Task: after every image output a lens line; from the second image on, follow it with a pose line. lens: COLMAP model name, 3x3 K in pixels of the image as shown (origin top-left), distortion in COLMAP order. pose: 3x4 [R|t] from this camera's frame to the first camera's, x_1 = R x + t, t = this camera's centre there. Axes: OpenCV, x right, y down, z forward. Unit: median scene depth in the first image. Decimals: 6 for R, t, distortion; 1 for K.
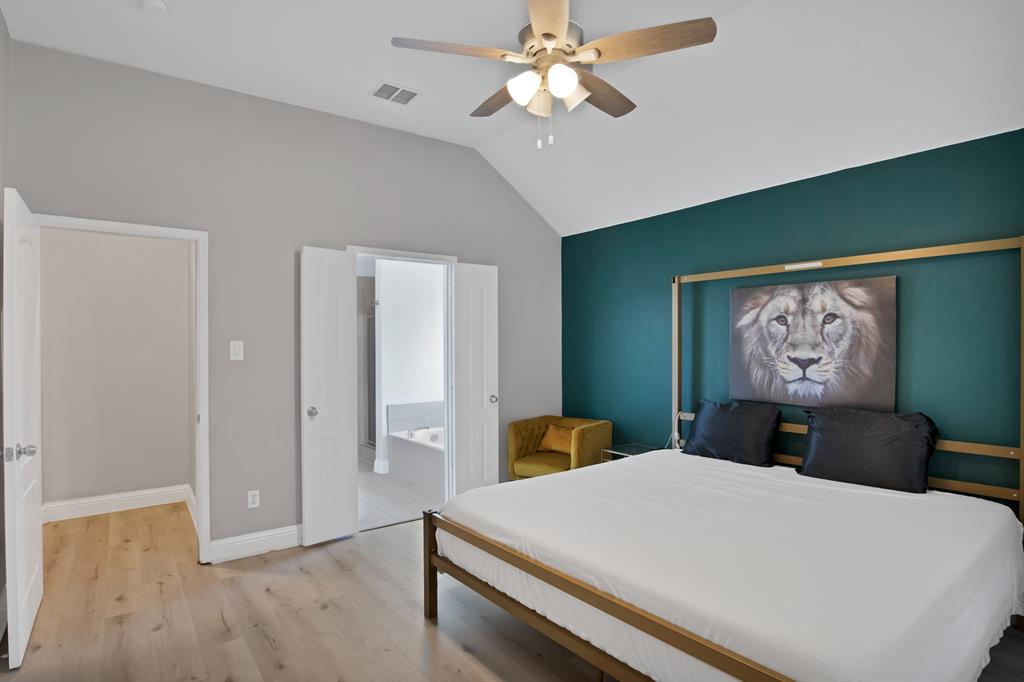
lens RADIAL K [[535.6, 0, 512.5], [0, 535.6, 344.6], [0, 0, 1]] dist [-0.047150, 0.012422]
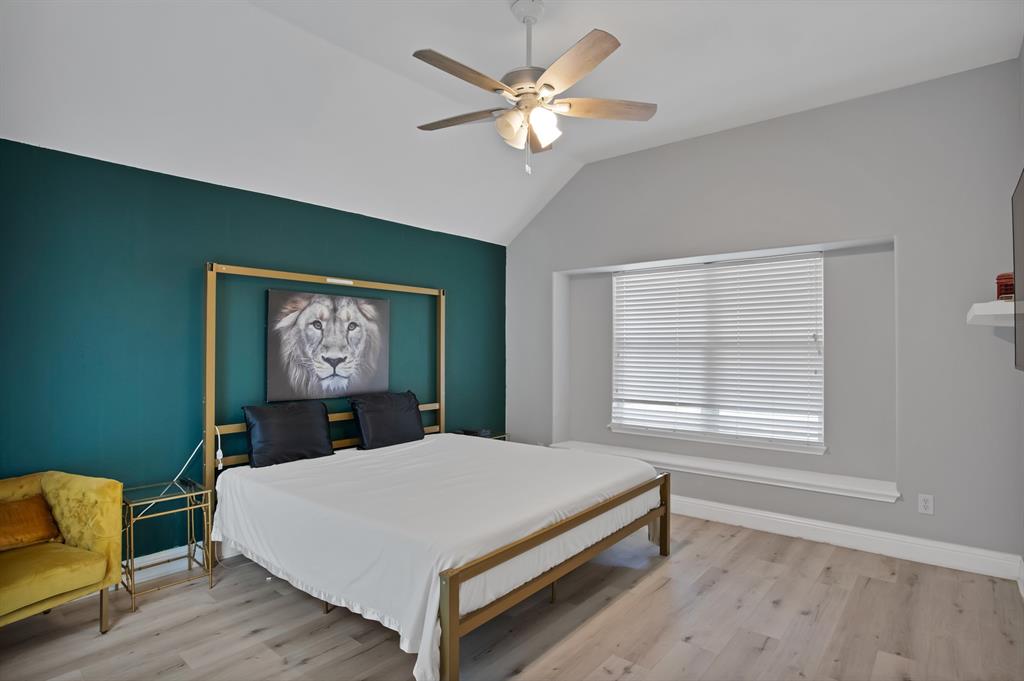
lens RADIAL K [[535.6, 0, 512.5], [0, 535.6, 342.9], [0, 0, 1]] dist [-0.047150, 0.012422]
pose [[-0.224439, 0.014884, 0.974374, -0.713759], [-0.000370, 0.999882, -0.015359, 0.010011], [-0.974488, -0.003808, -0.224407, 0.875281]]
